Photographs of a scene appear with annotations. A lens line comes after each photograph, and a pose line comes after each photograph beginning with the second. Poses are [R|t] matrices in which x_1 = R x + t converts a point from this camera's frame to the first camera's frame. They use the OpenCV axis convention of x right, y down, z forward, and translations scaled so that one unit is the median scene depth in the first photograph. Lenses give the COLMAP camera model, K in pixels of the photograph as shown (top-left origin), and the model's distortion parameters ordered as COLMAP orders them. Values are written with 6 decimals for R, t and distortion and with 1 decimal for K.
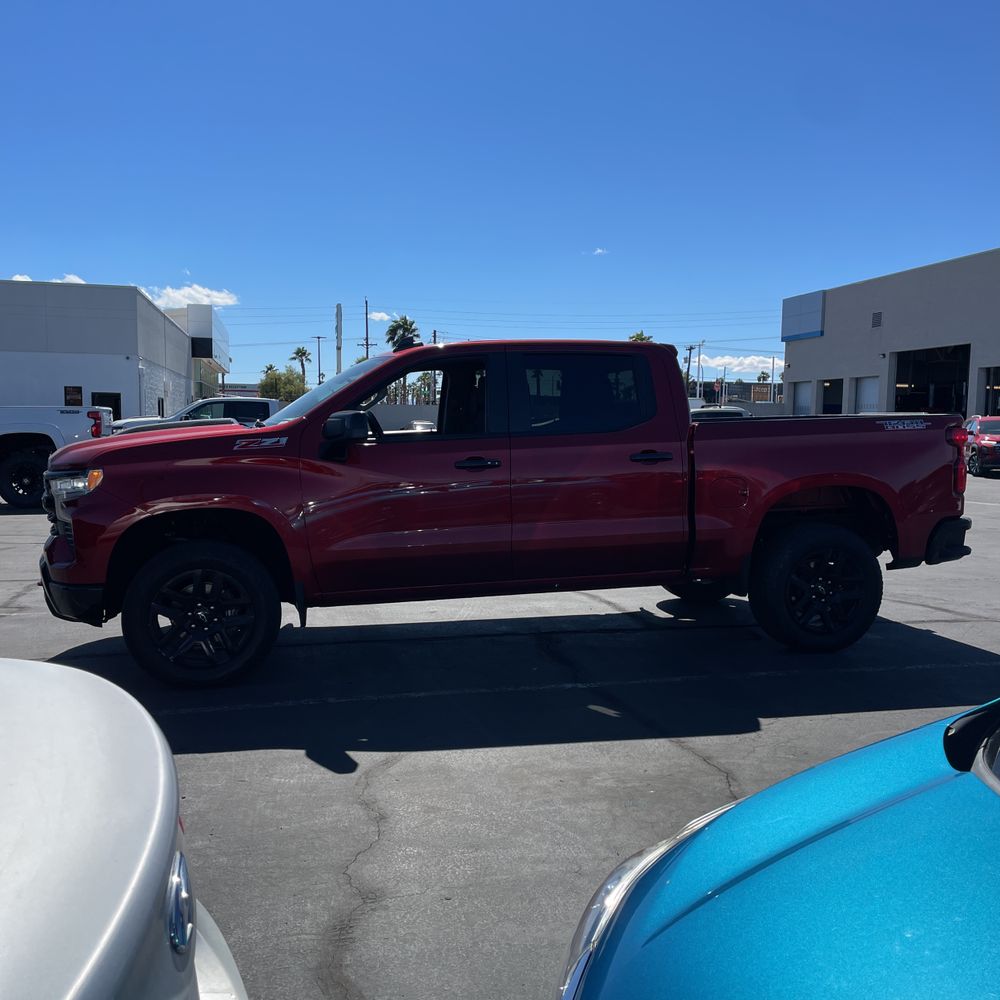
lens RADIAL K [[999.8, 0, 494.5], [0, 999.8, 489.0], [0, 0, 1]] dist [0.095249, -0.124550]
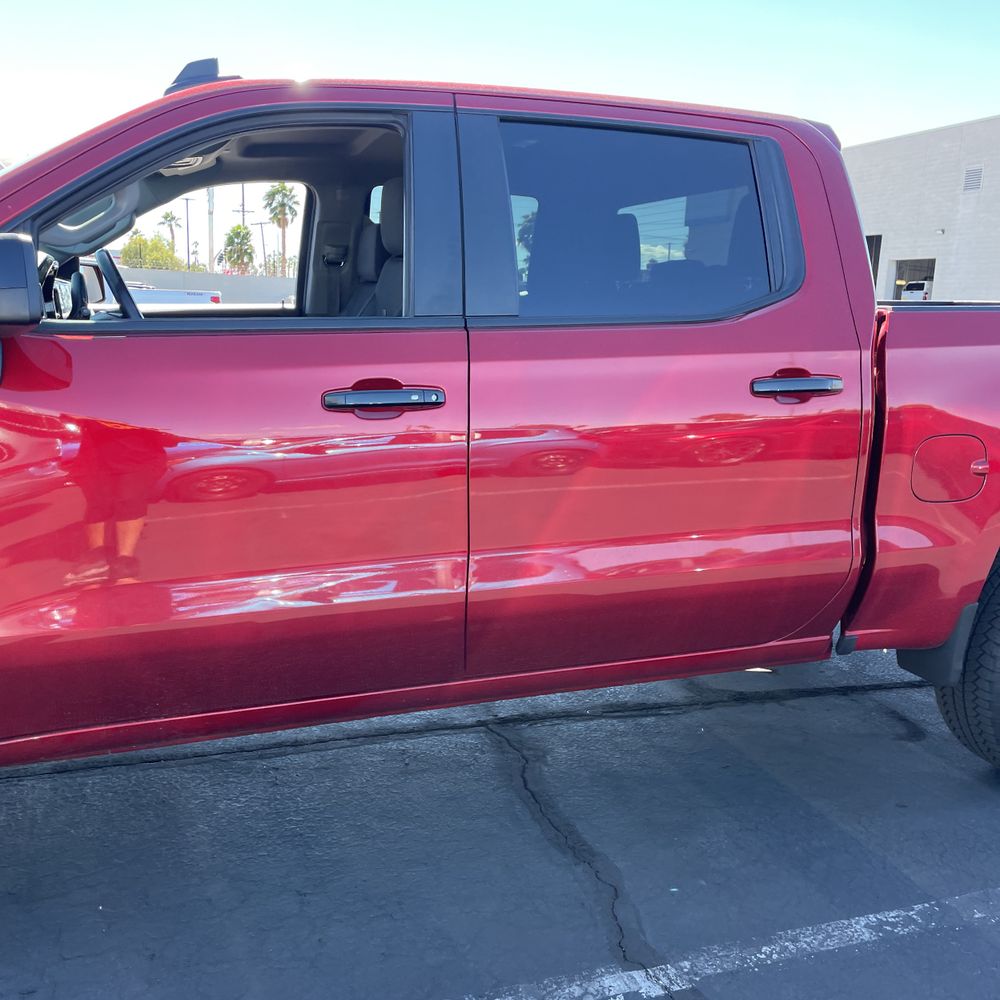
lens RADIAL K [[999.8, 0, 494.5], [0, 999.8, 489.0], [0, 0, 1]] dist [0.095249, -0.124550]
pose [[0.993222, 0.013079, 0.115494, -0.015292], [-0.026304, 0.993162, 0.113739, -0.028346], [-0.113216, -0.116007, 0.986775, 0.496290]]
